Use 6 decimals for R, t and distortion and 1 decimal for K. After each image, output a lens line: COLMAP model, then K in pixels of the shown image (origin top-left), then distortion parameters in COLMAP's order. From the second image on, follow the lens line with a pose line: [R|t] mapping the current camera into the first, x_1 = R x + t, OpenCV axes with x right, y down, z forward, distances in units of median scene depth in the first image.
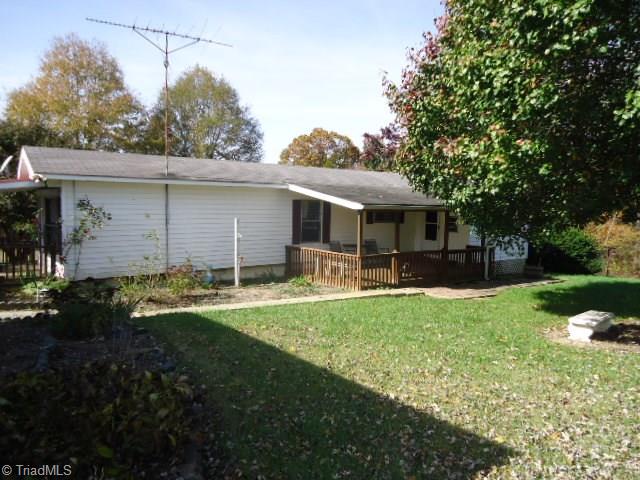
lens RADIAL K [[465.9, 0, 321.2], [0, 465.9, 235.8], [0, 0, 1]] dist [-0.001827, -0.001338]
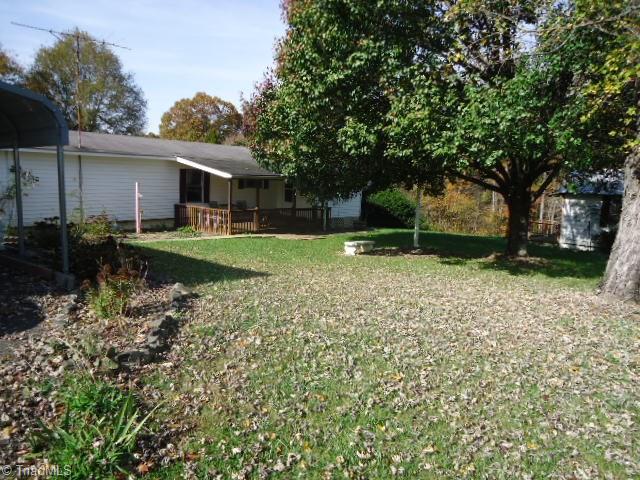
lens RADIAL K [[490.4, 0, 319.4], [0, 490.4, 231.7], [0, 0, 1]] dist [-0.007131, -0.005473]
pose [[0.974097, -0.003338, 0.226108, 0.008424], [-0.009594, 0.998381, 0.056068, 0.017053], [-0.225929, -0.056785, 0.972487, -0.432806]]
